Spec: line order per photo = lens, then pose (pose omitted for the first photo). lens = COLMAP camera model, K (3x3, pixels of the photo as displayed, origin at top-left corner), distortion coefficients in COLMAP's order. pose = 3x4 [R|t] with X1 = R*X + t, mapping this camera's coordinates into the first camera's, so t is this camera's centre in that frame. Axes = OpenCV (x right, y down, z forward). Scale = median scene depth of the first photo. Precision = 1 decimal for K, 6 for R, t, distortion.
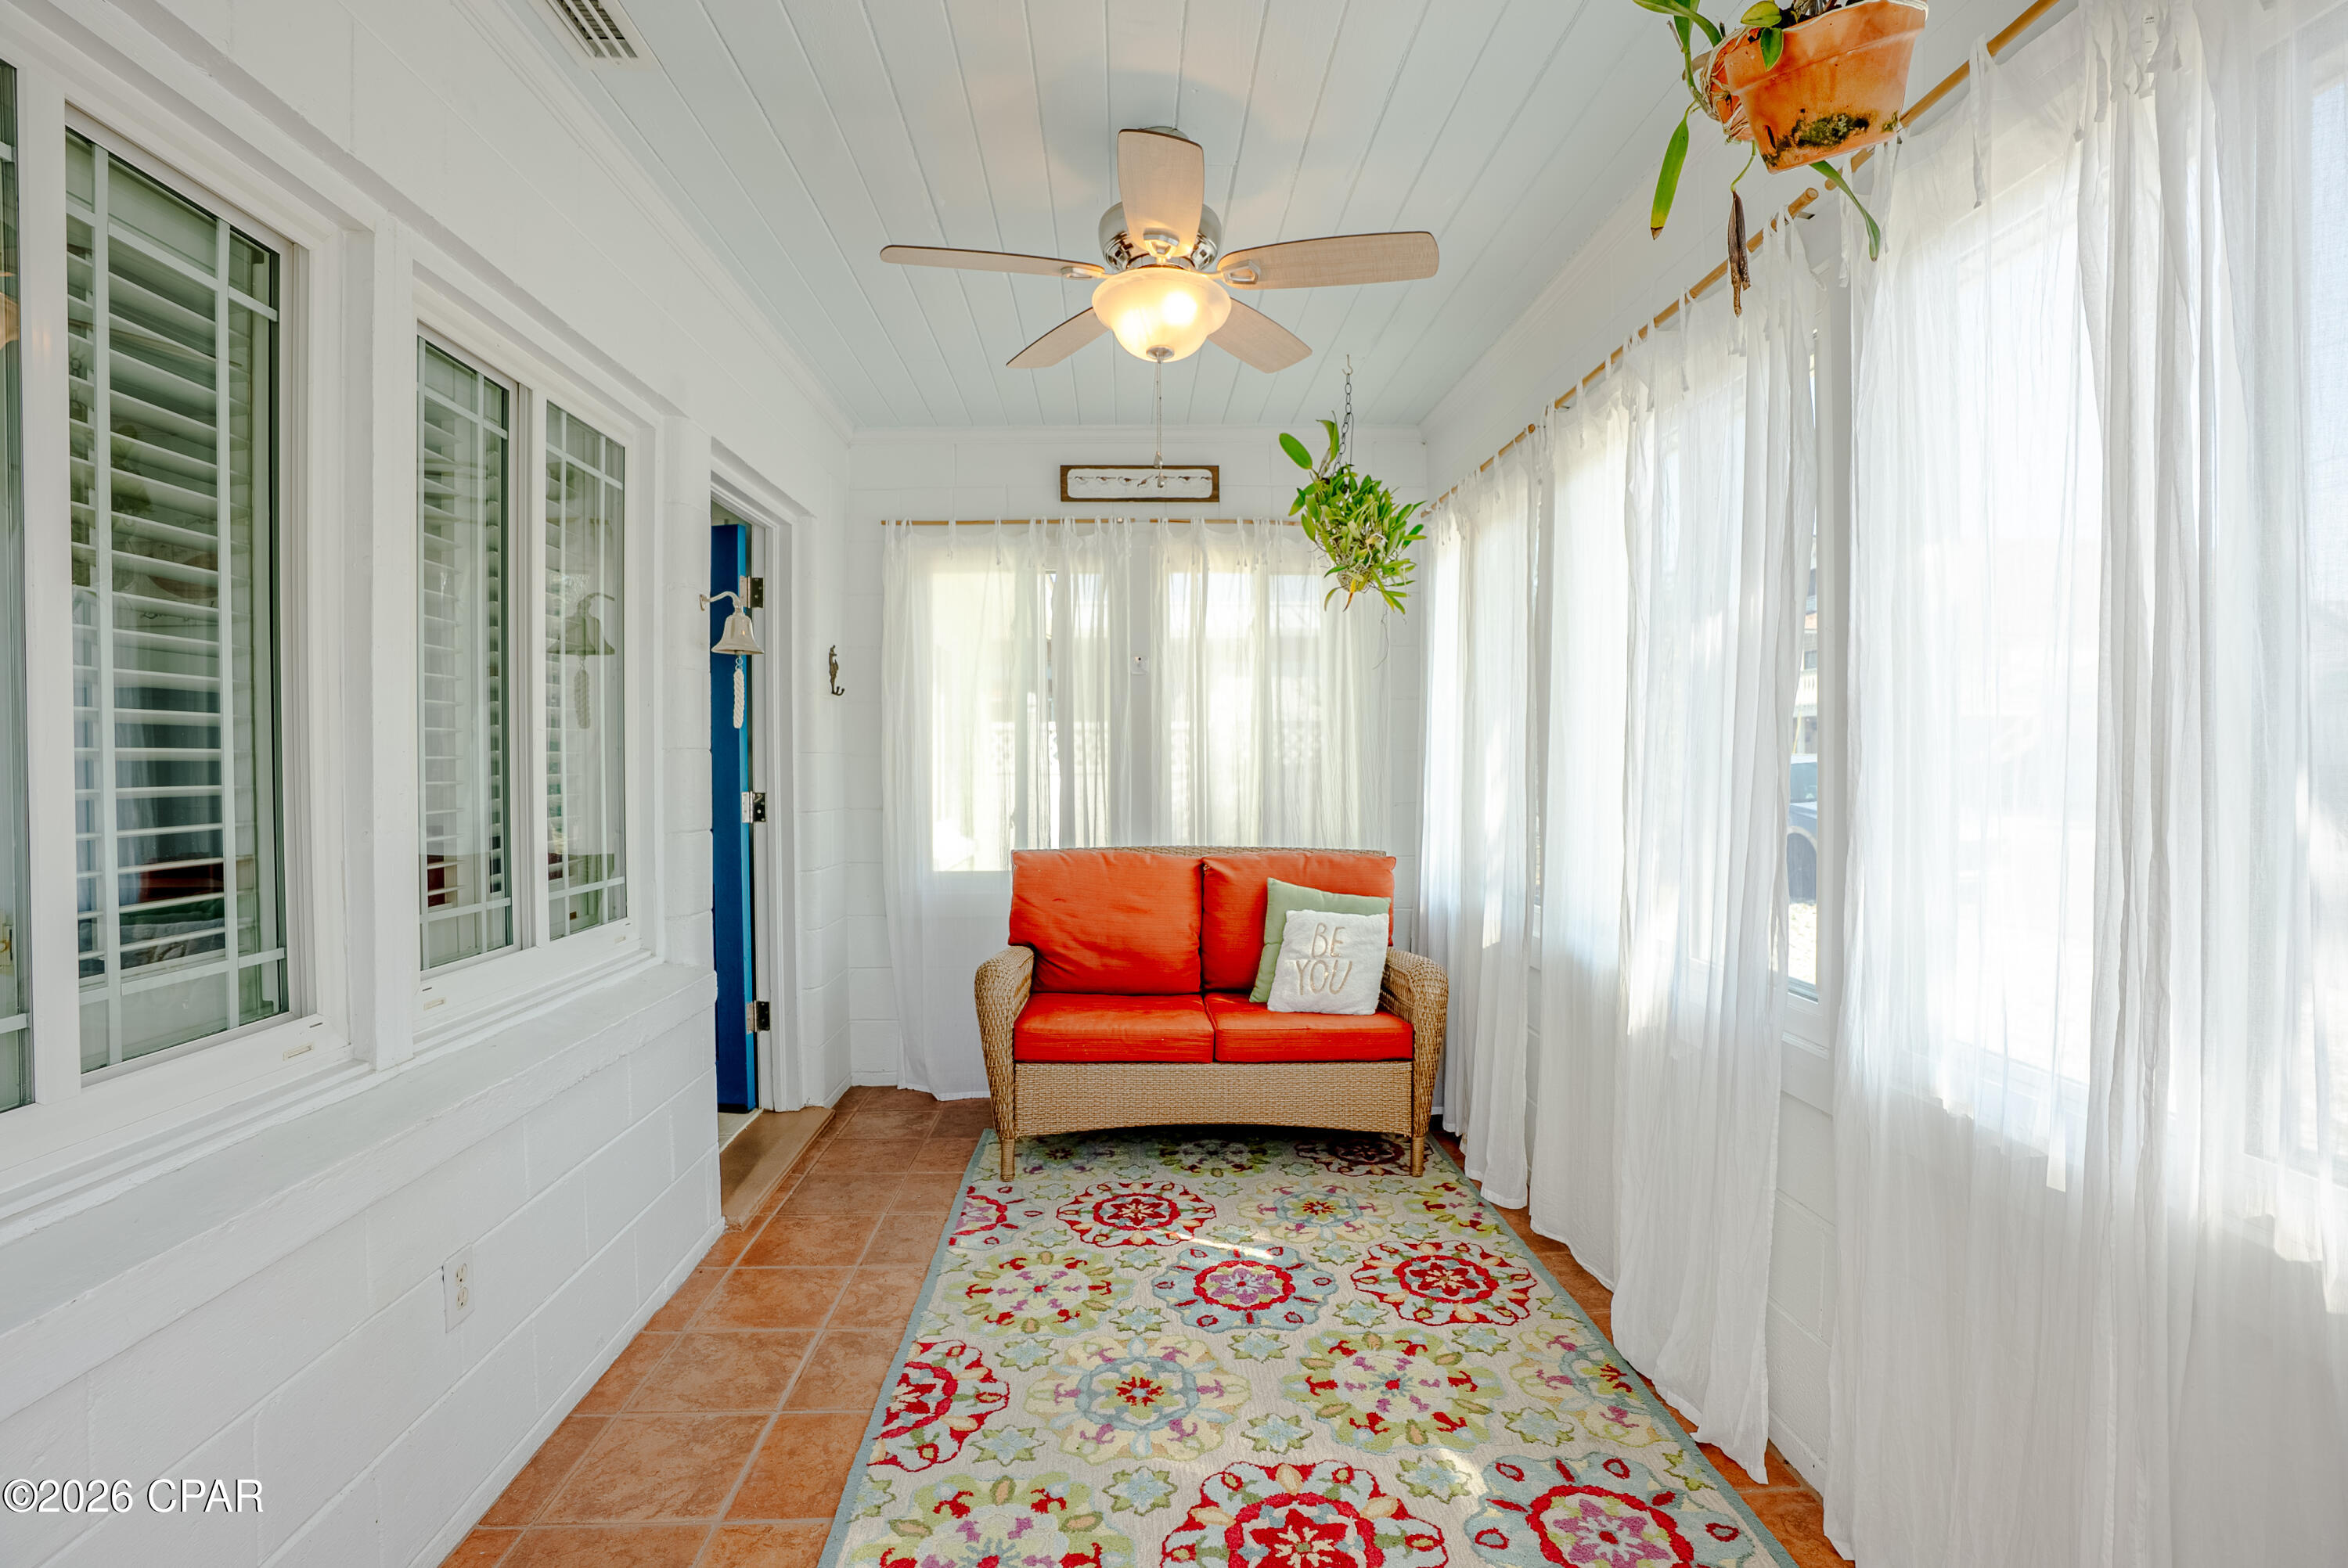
lens RADIAL K [[1082.6, 0, 1170.9], [0, 1082.6, 790.3], [0, 0, 1]] dist [-0.058420, 0.018750]
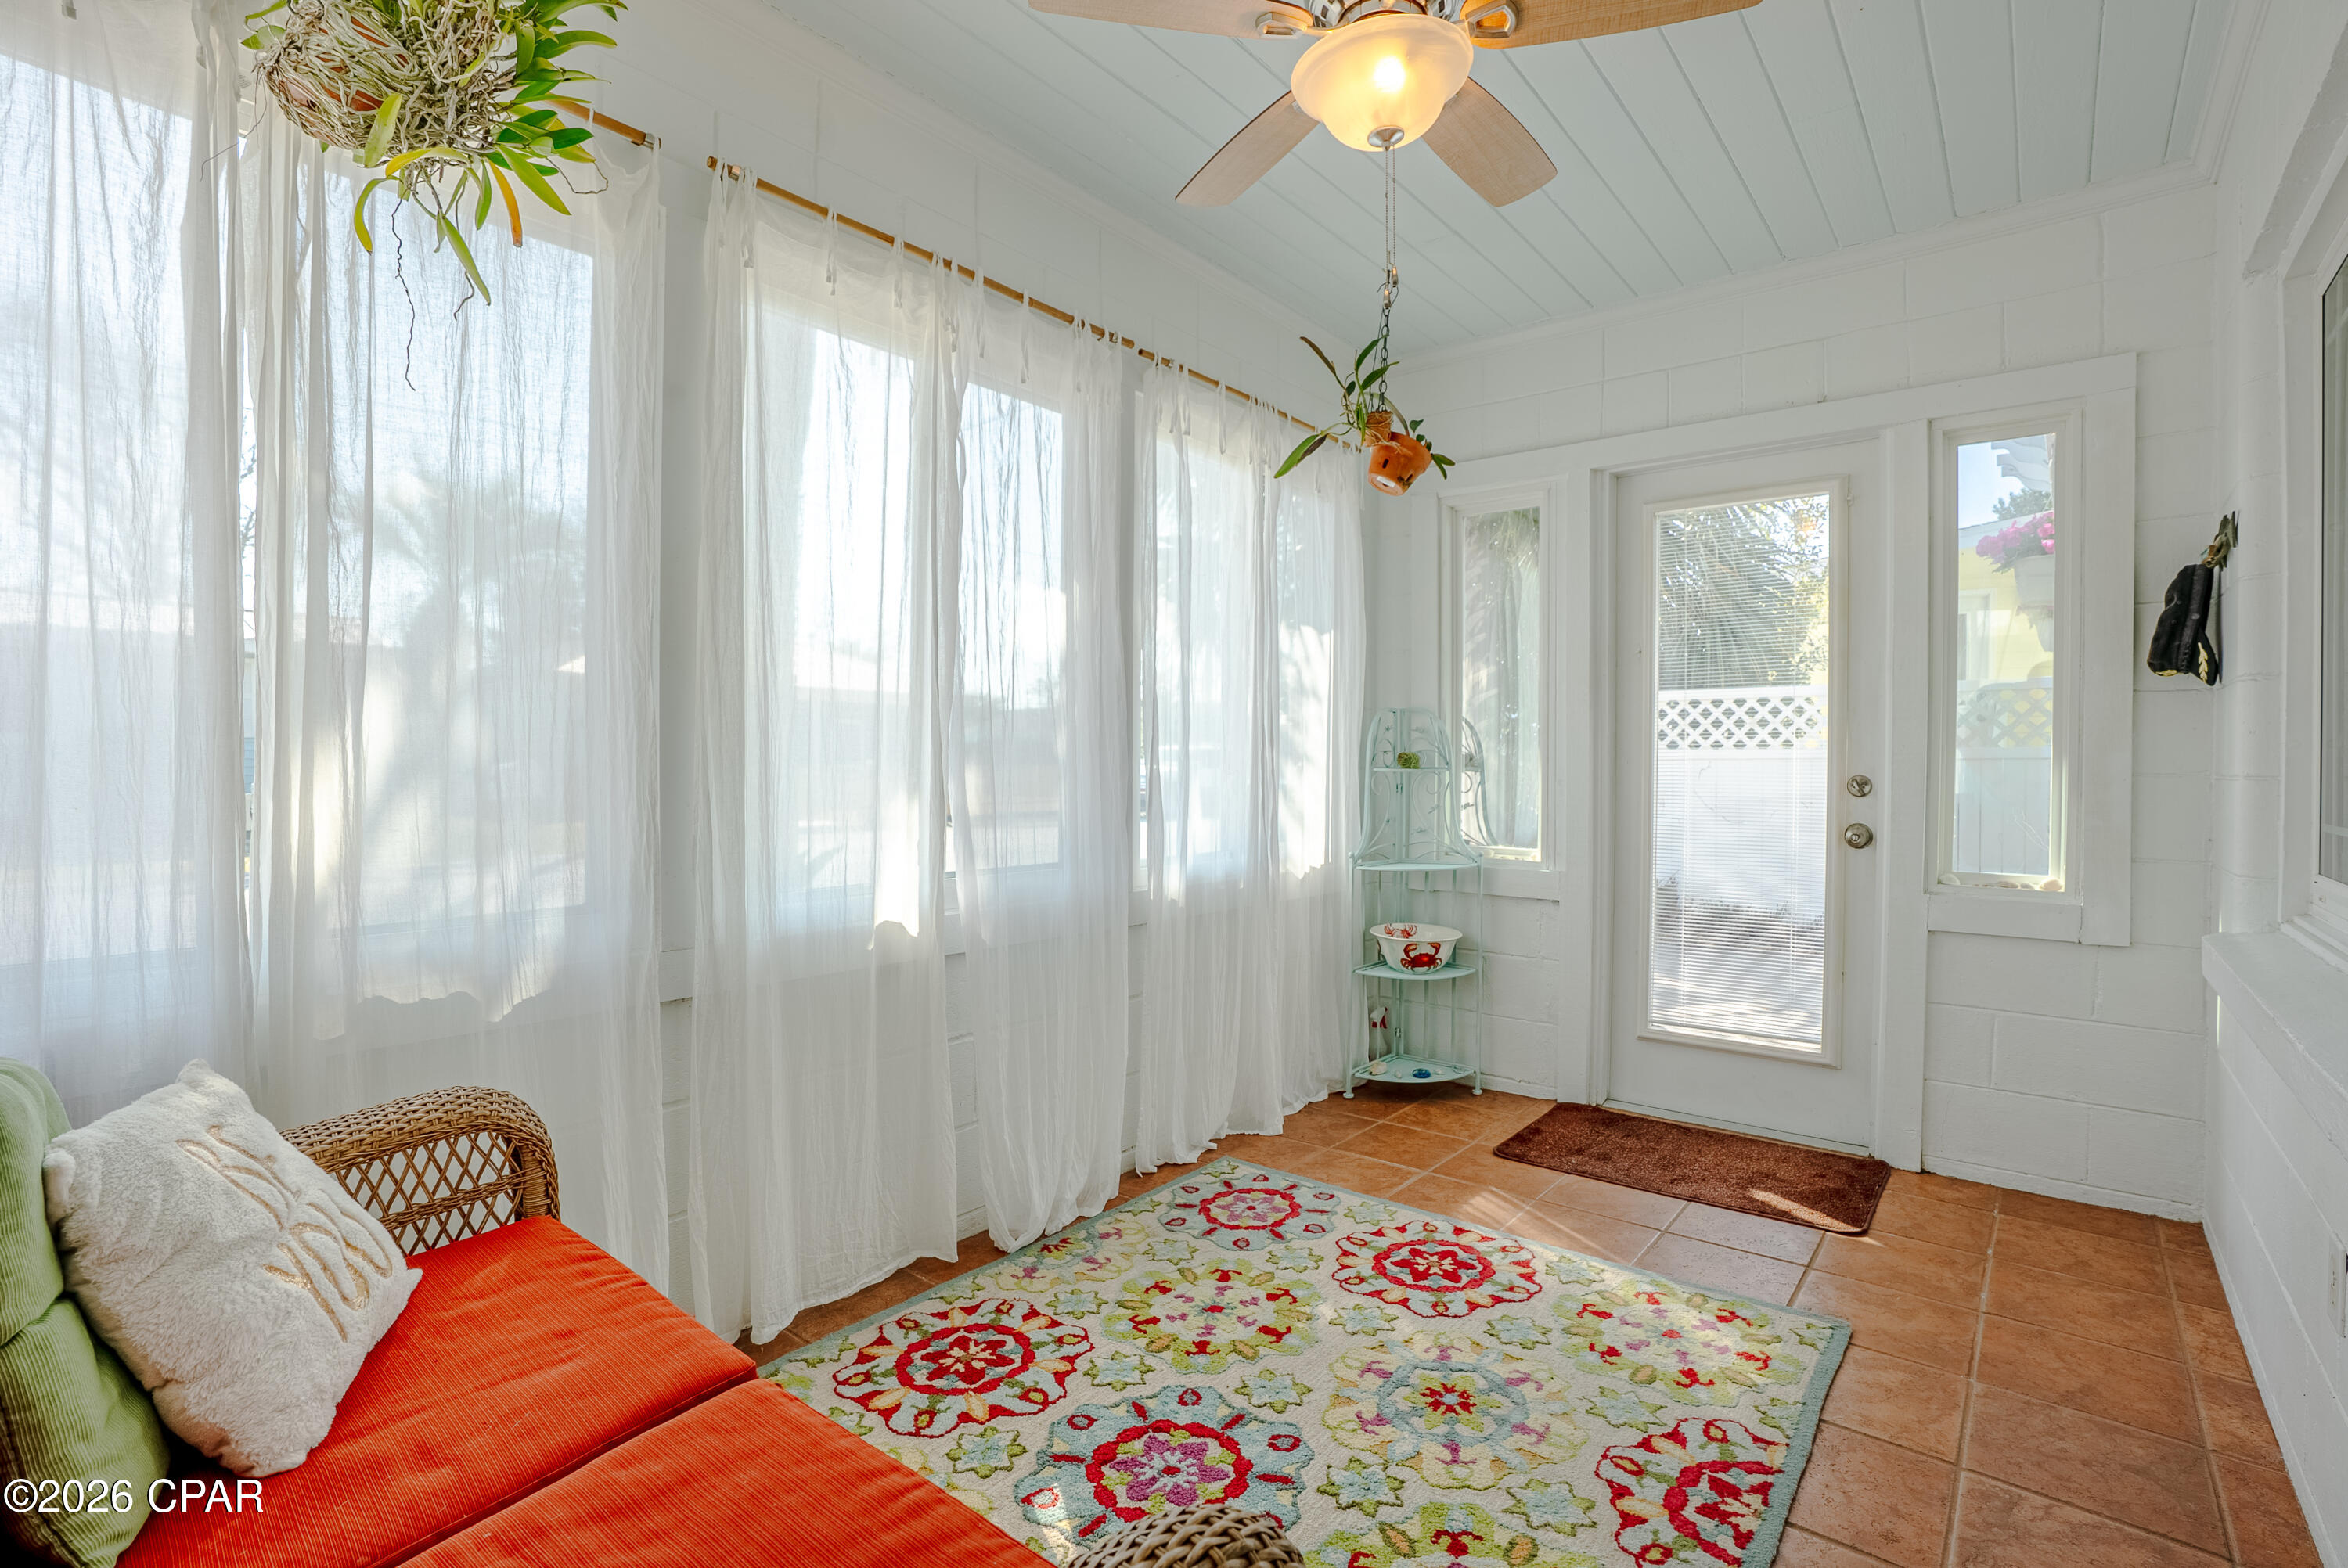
lens RADIAL K [[1082.6, 0, 1171.5], [0, 1082.6, 784.3], [0, 0, 1]] dist [-0.058420, 0.018750]
pose [[-0.738978, -0.008191, 0.673679, -0.439431], [0.015641, 0.999448, 0.029309, 0.034878], [-0.673548, 0.032196, -0.738442, 1.771316]]
